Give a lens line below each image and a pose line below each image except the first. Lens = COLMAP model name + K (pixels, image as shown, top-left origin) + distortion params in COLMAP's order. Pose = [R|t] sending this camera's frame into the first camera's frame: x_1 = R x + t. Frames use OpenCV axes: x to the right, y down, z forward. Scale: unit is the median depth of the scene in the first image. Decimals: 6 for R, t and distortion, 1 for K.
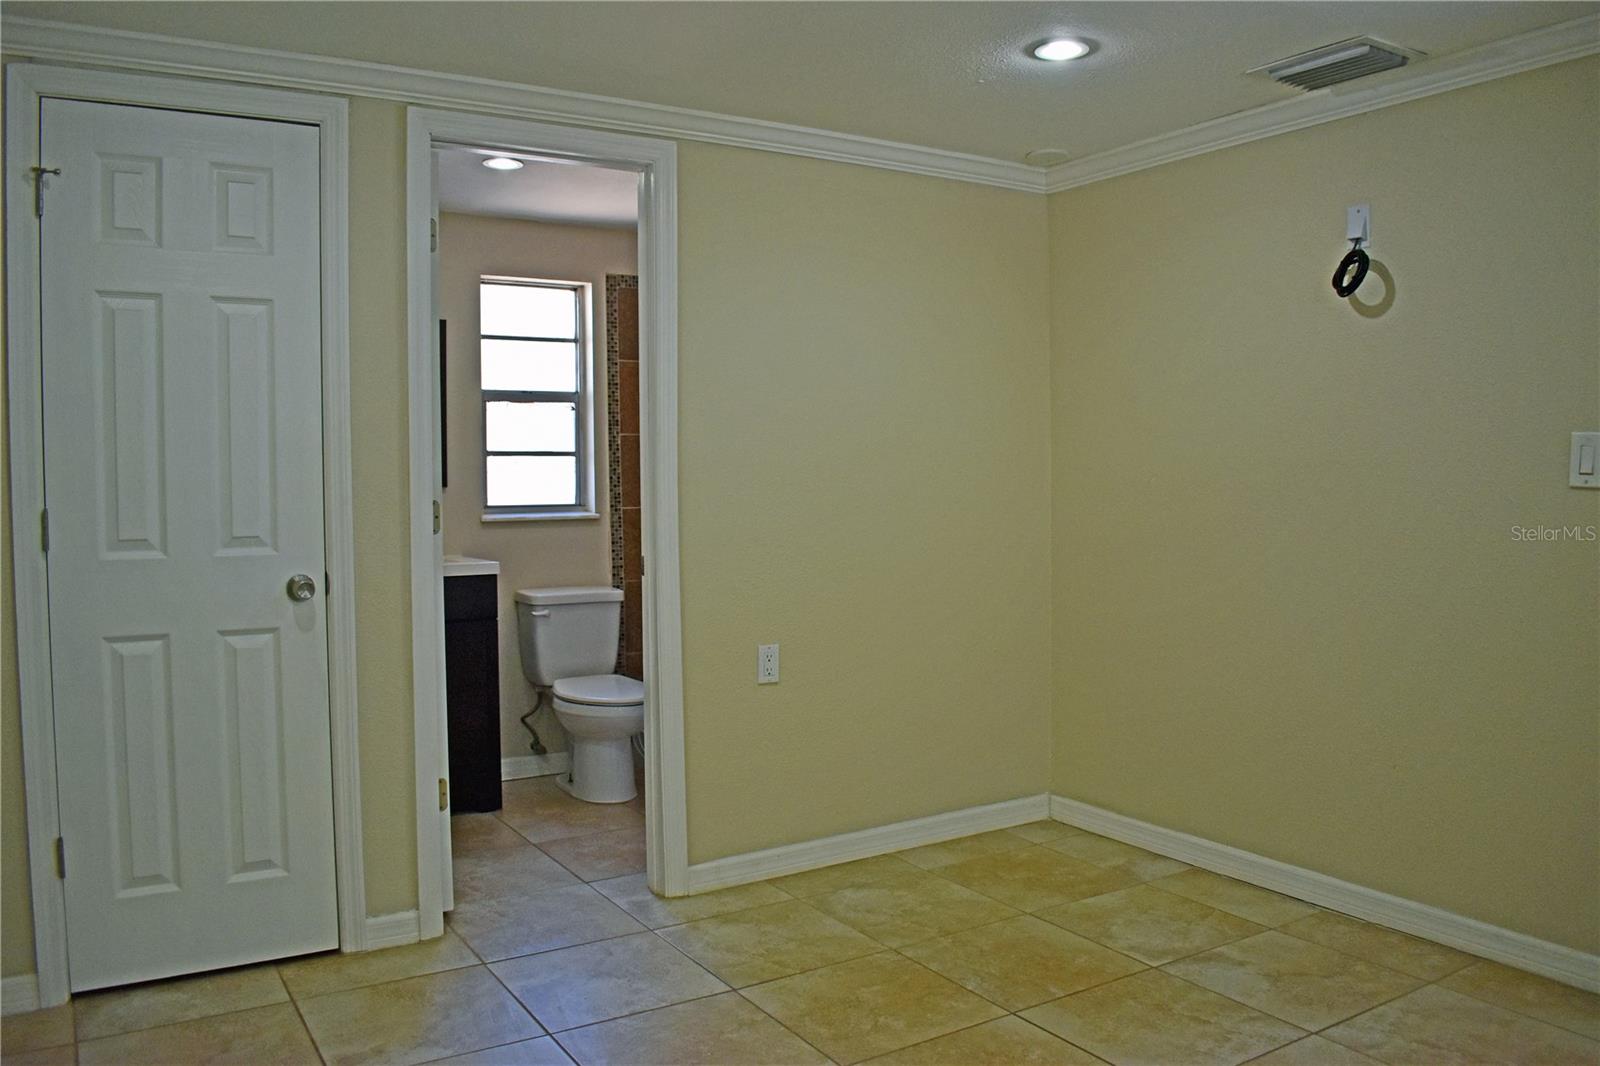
lens RADIAL K [[1249.4, 0, 800.0], [0, 1249.4, 533.0], [0, 0, 1]] dist [-0.084993, 0.004589]
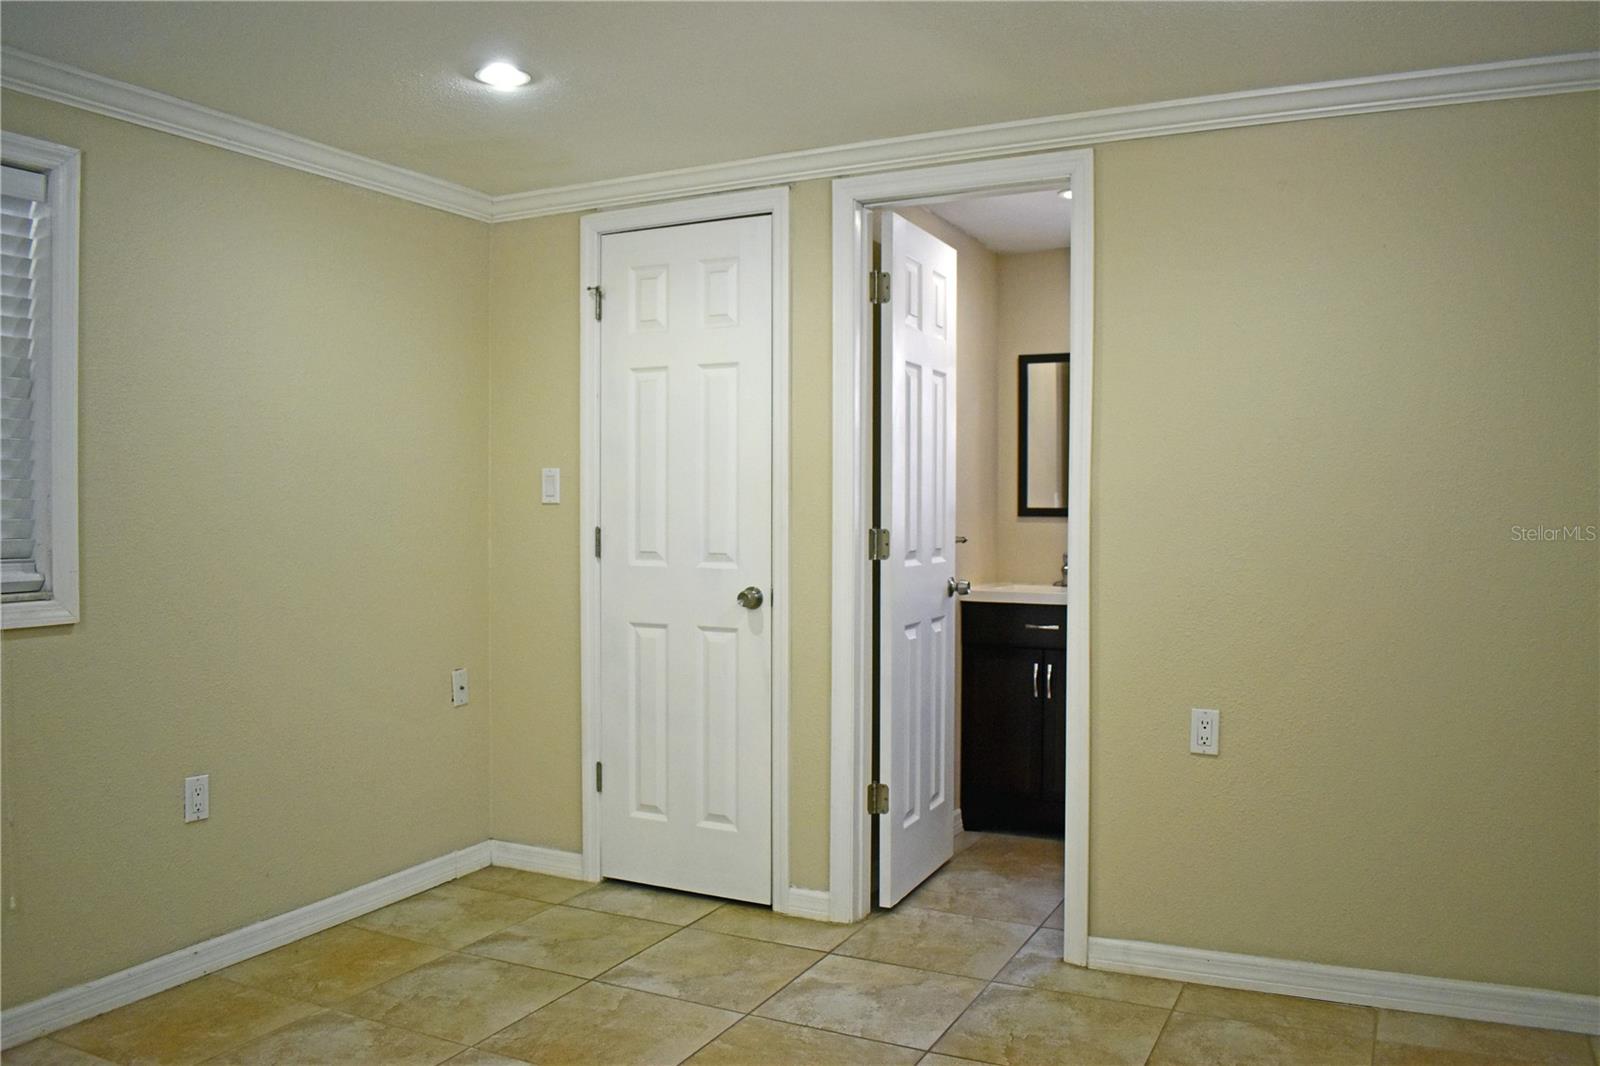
lens RADIAL K [[1249.4, 0, 800.0], [0, 1249.4, 533.0], [0, 0, 1]] dist [-0.084993, 0.004589]
pose [[0.526555, 0.025481, -0.849759, 0.662286], [-0.044884, 0.998990, 0.002144, -0.023695], [0.848956, 0.037011, 0.527166, 0.390064]]
